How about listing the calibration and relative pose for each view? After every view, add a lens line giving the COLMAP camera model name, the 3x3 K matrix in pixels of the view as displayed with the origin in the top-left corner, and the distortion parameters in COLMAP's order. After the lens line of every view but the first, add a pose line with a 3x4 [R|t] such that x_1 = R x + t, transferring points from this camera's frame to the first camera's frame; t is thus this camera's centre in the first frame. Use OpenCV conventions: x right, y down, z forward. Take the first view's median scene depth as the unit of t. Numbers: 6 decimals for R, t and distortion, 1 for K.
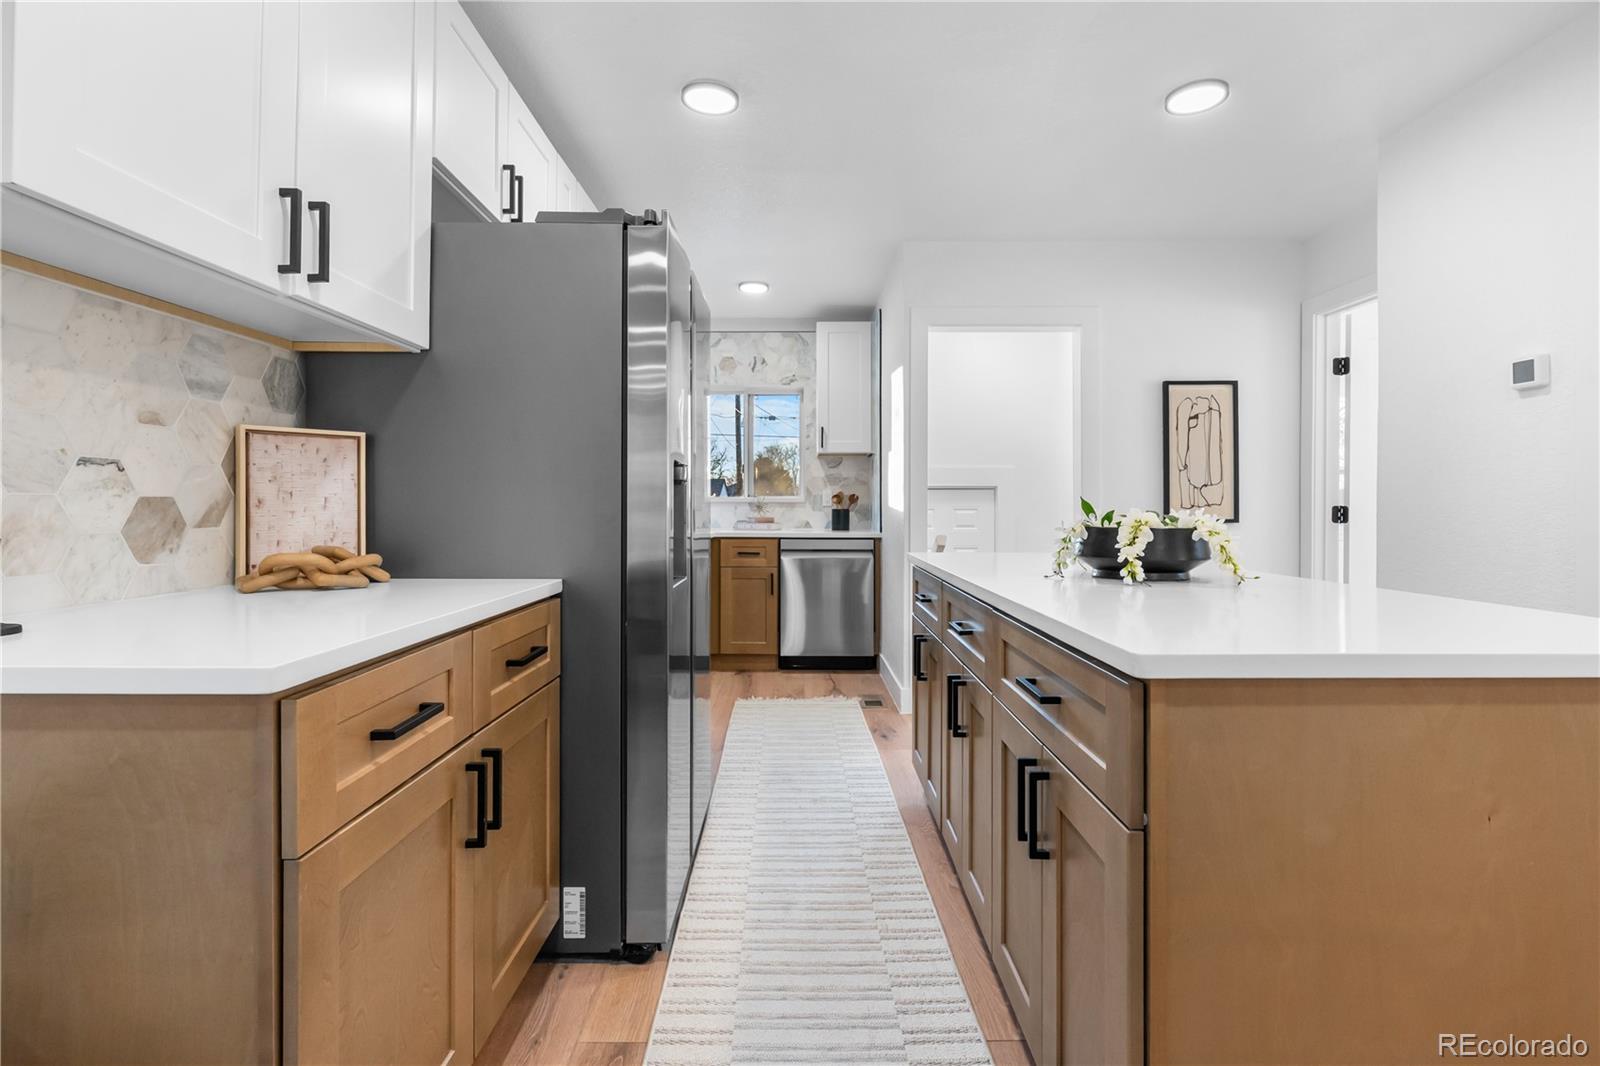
lens RADIAL K [[747.3, 0, 817.4], [0, 747.3, 501.7], [0, 0, 1]] dist [-0.002657, 0.000977]
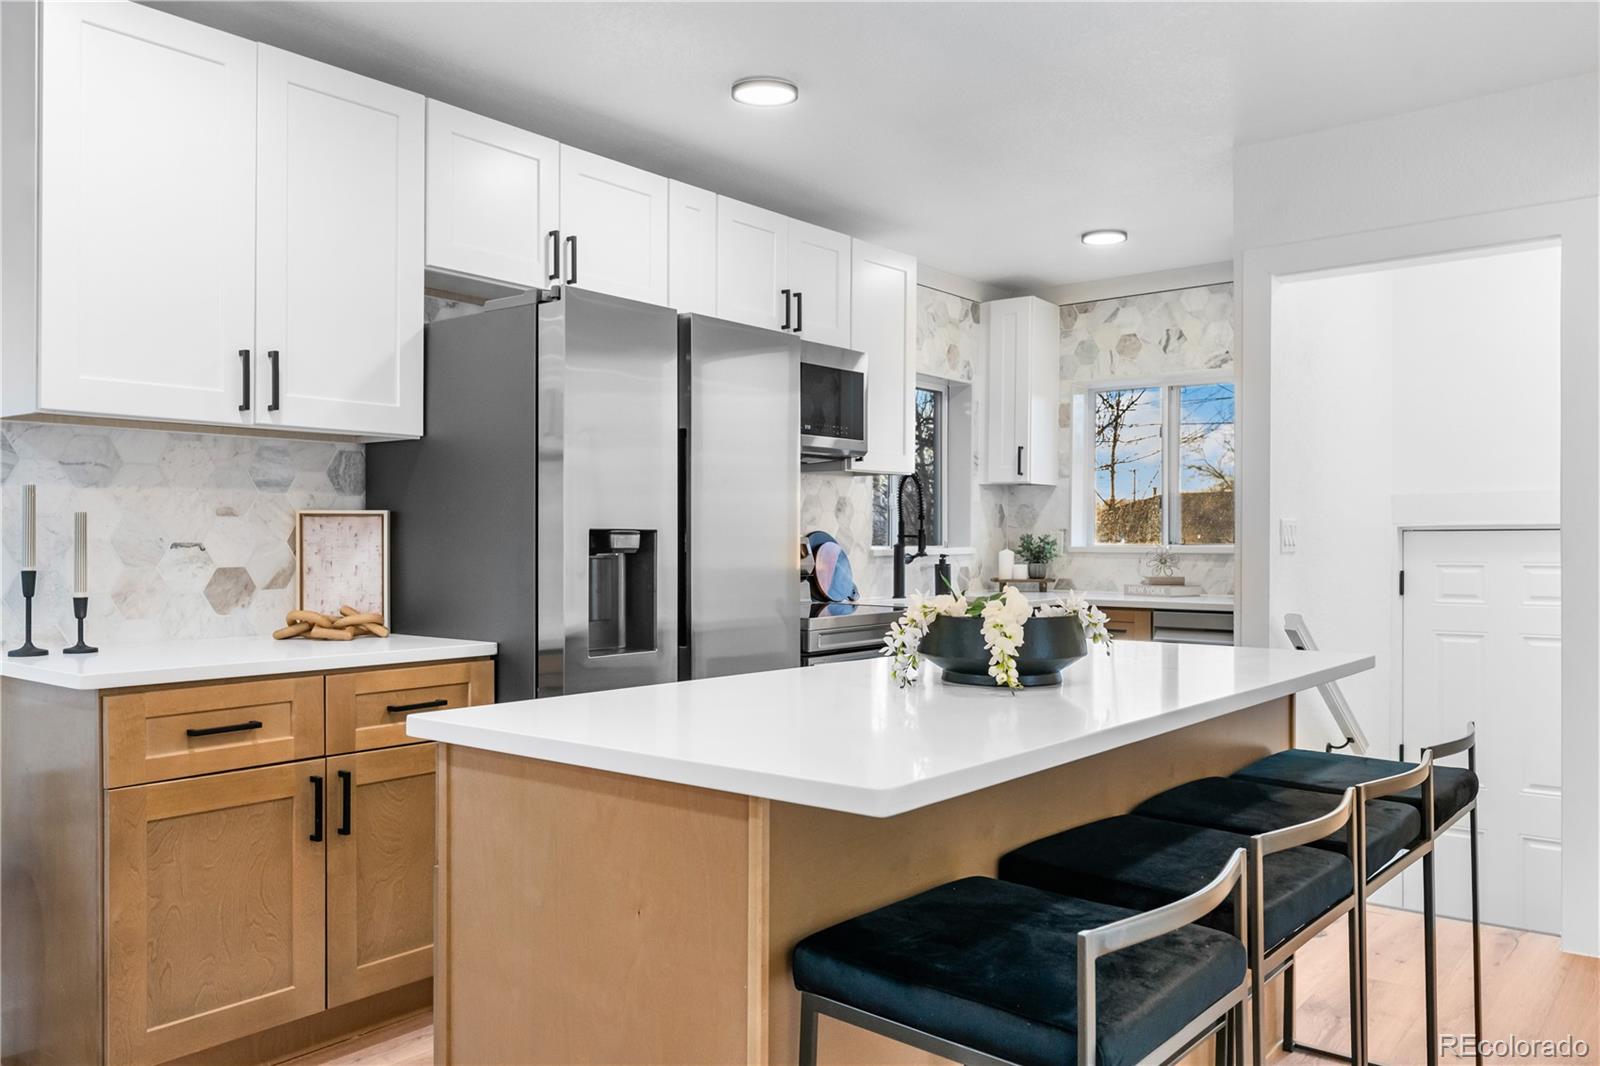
lens RADIAL K [[1232.1, 0, 817.6], [0, 1232.1, 542.3], [0, 0, 1]] dist [0.010012, -0.002224]
pose [[0.772286, -0.001282, -0.635273, 1.287524], [0.004987, 0.999979, 0.004044, -0.051508], [0.635255, -0.006292, 0.772277, -0.084067]]
